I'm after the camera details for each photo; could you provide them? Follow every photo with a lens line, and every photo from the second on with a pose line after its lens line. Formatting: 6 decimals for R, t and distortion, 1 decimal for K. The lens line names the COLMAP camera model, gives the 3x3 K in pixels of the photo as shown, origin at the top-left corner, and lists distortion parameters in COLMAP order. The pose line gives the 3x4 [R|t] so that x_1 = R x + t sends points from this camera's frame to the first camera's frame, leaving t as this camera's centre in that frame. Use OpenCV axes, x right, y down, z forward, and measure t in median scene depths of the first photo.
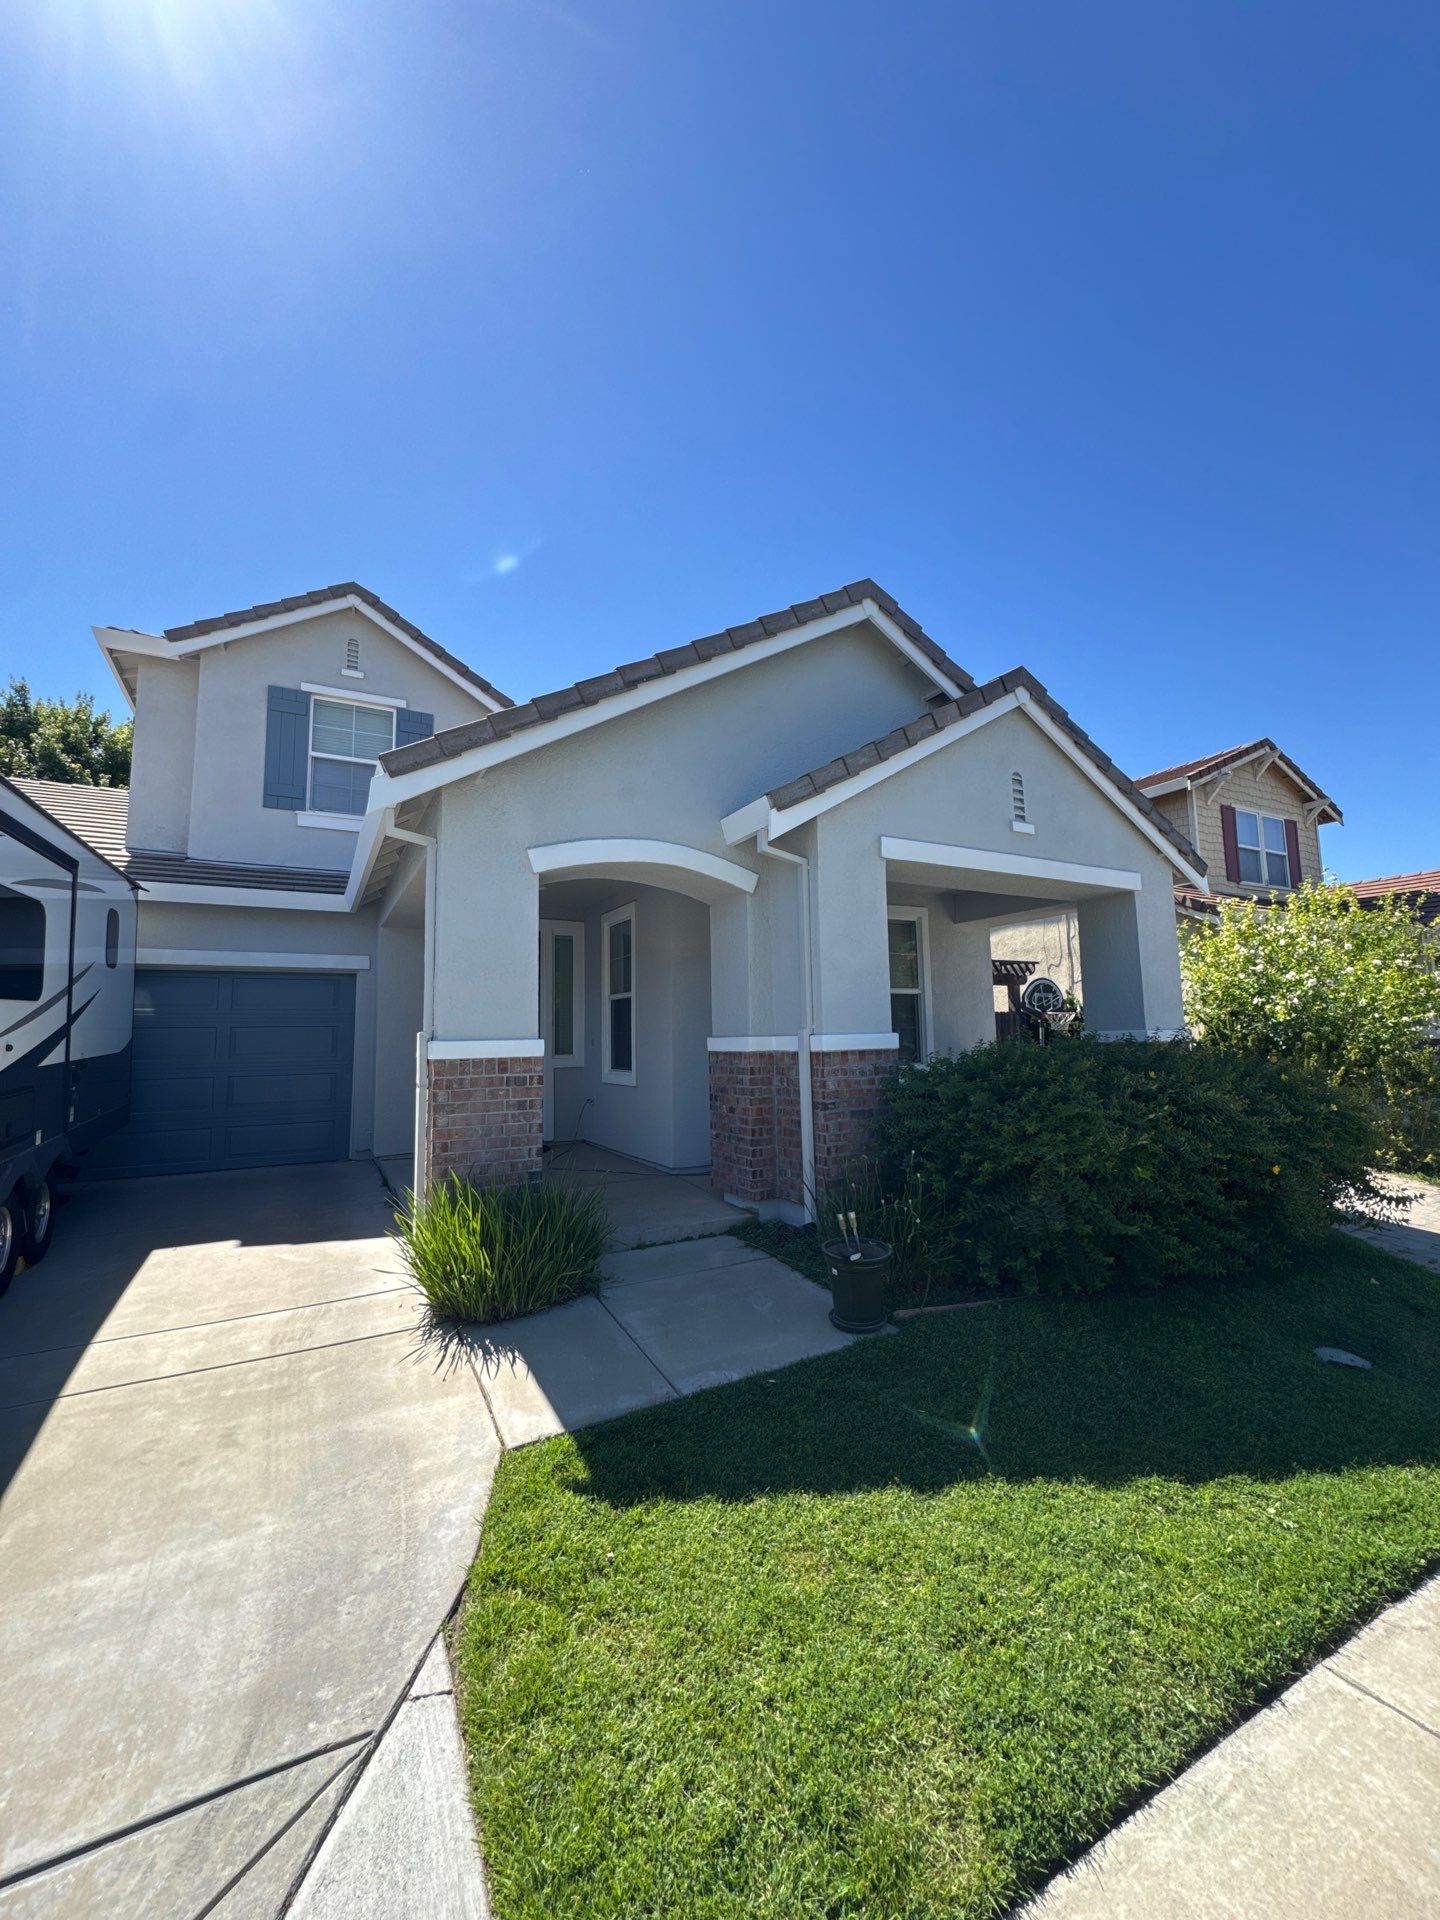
lens RADIAL K [[766.0, 0, 720.0], [0, 766.0, 960.0], [0, 0, 1]] dist [-0.008910, 0.002392]
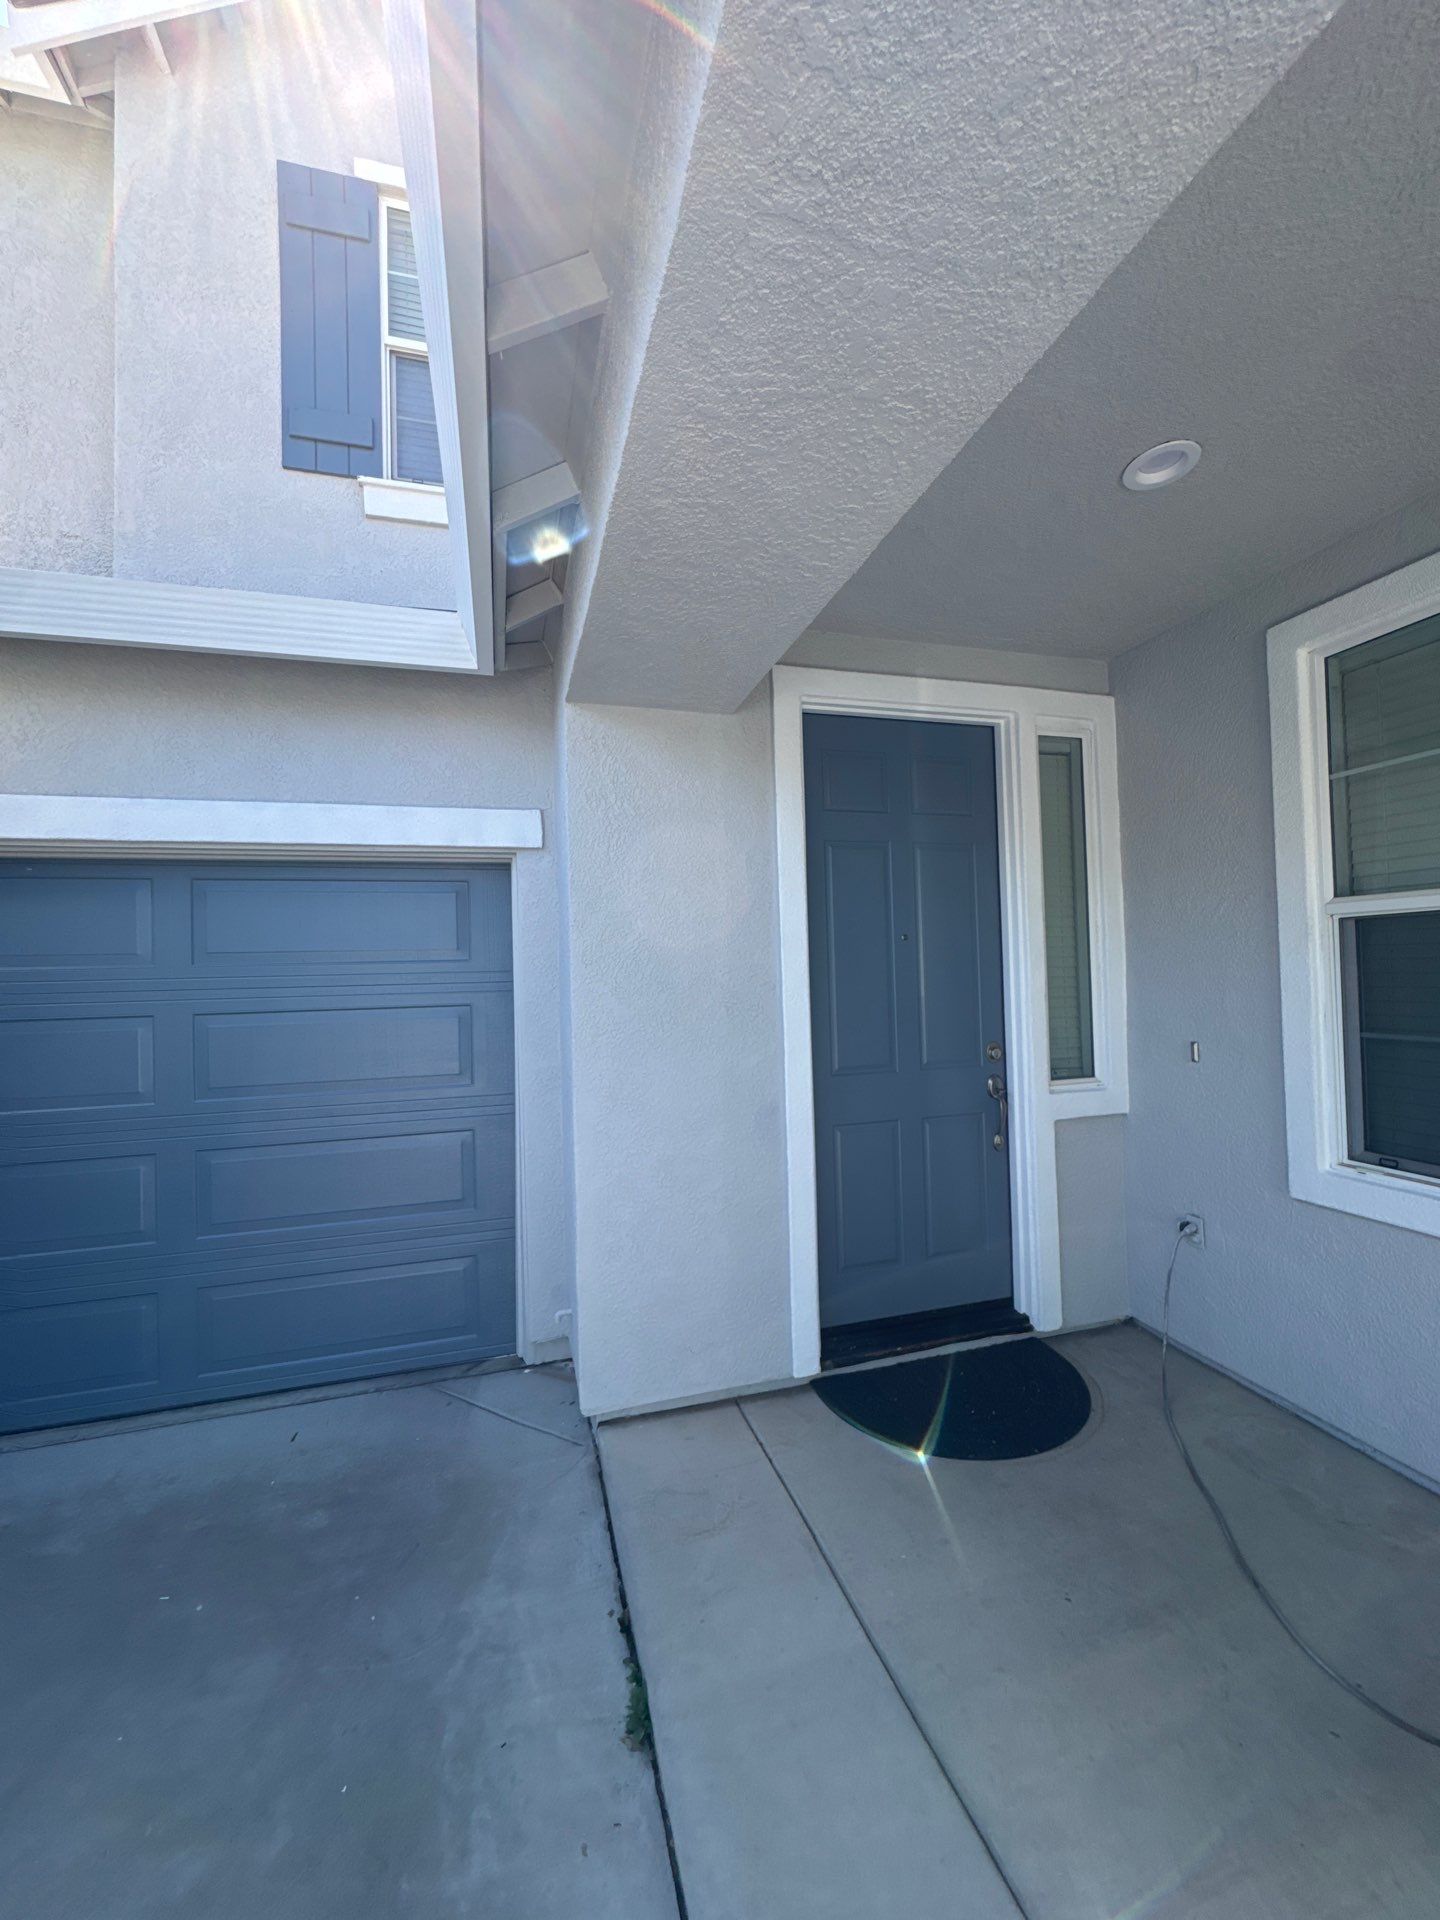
lens RADIAL K [[766.0, 0, 720.0], [0, 766.0, 960.0], [0, 0, 1]] dist [-0.008910, 0.002392]
pose [[0.975512, -0.011247, -0.219660, -0.417051], [0.031149, 0.995690, 0.087352, 0.049150], [0.217731, -0.092056, 0.971658, 0.926548]]
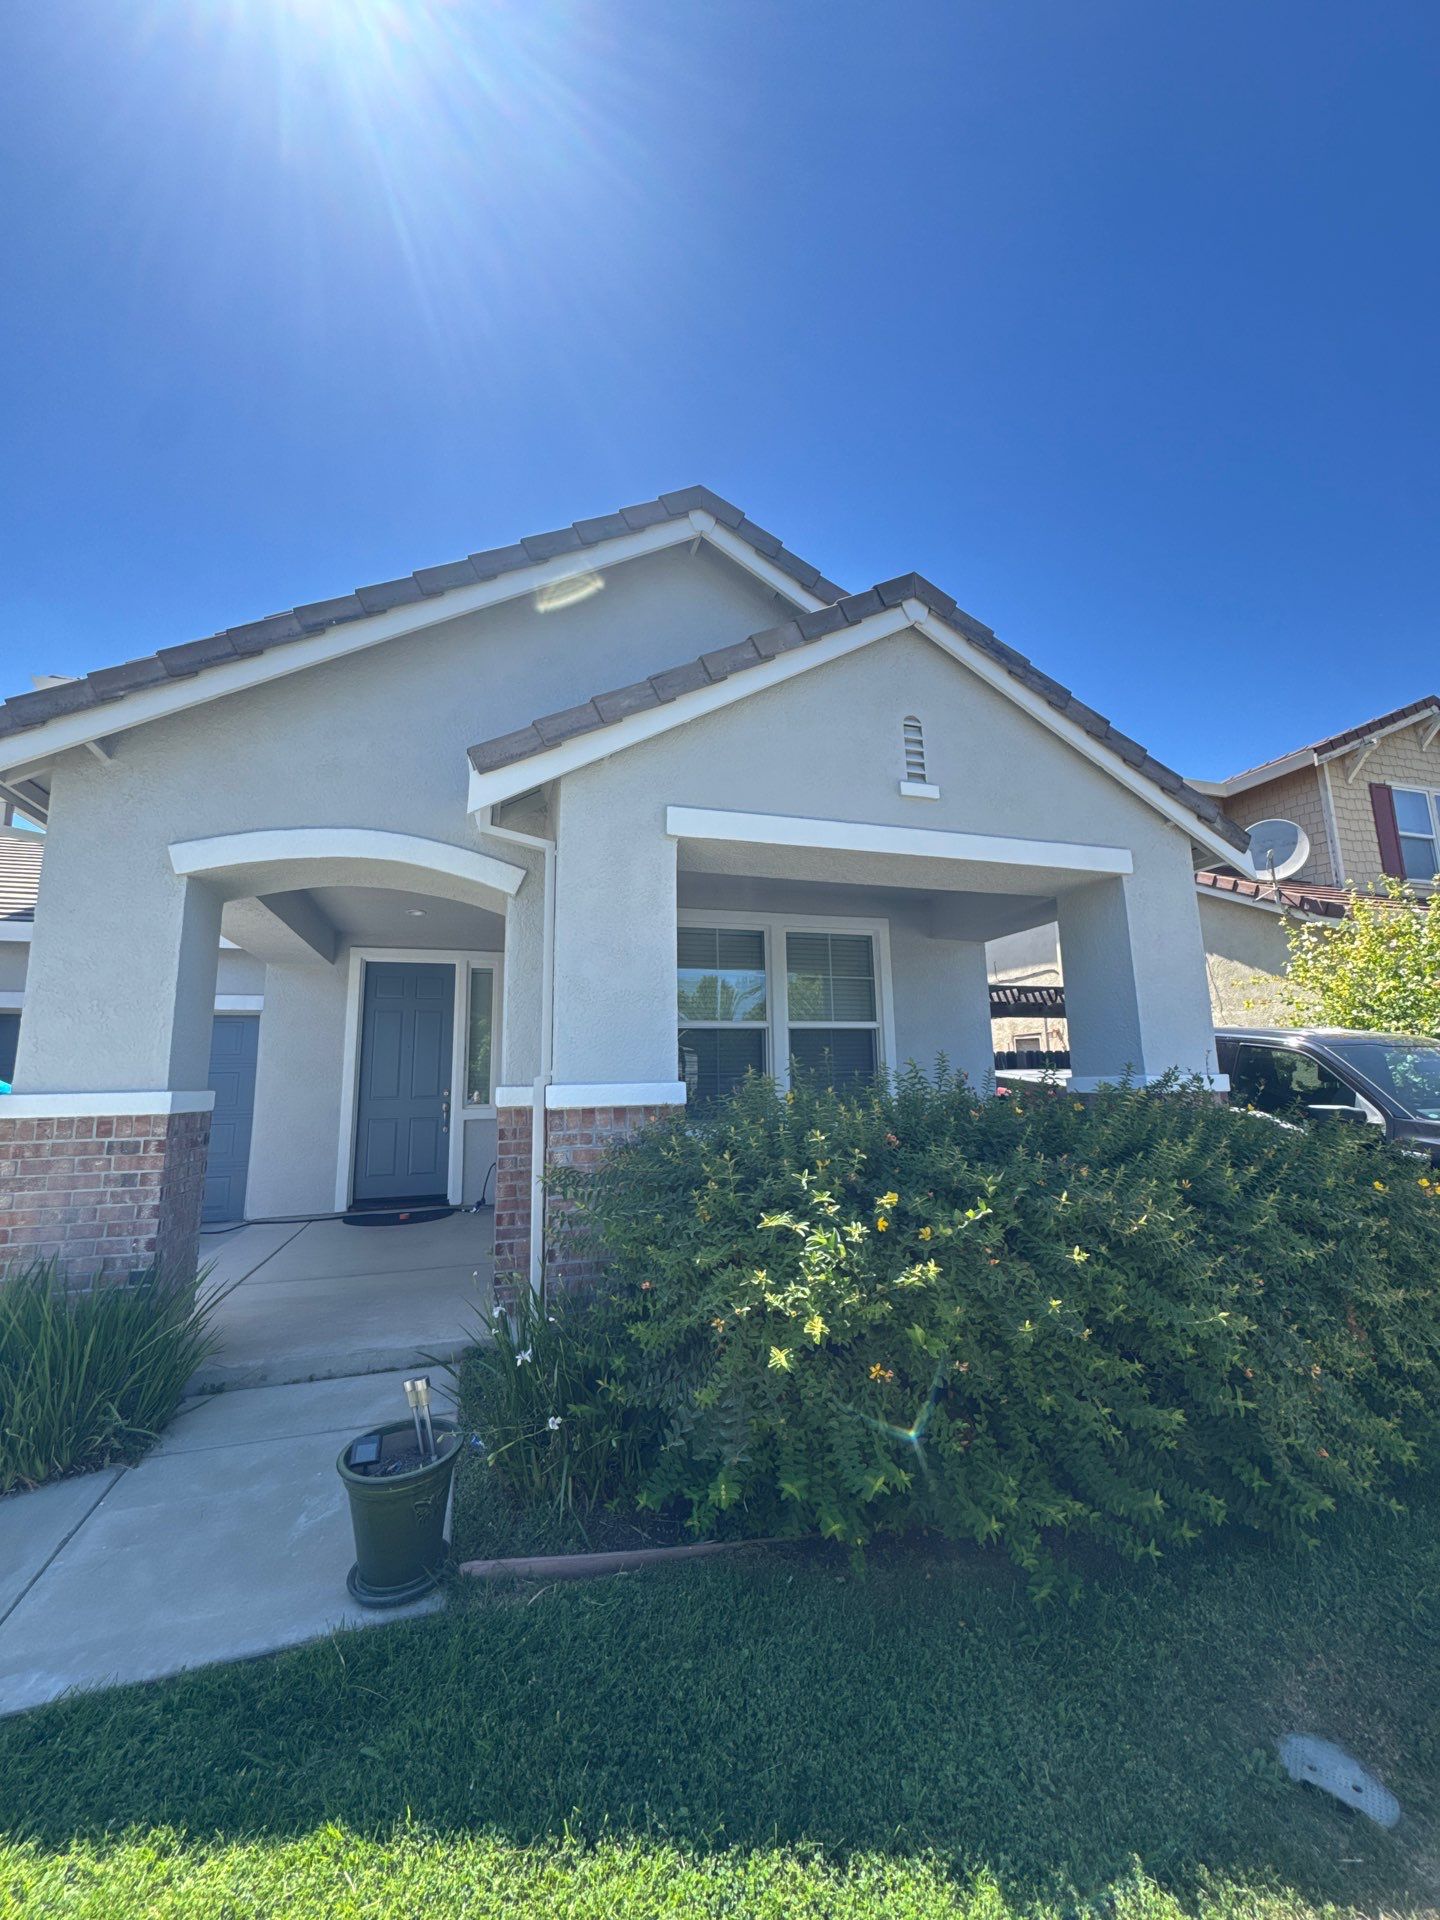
lens RADIAL K [[766.0, 0, 720.0], [0, 766.0, 960.0], [0, 0, 1]] dist [-0.008910, 0.002392]
pose [[0.981422, -0.030851, -0.189365, 0.346339], [0.020415, 0.998176, -0.056818, 0.021468], [0.190772, 0.051896, 0.980262, 0.276824]]
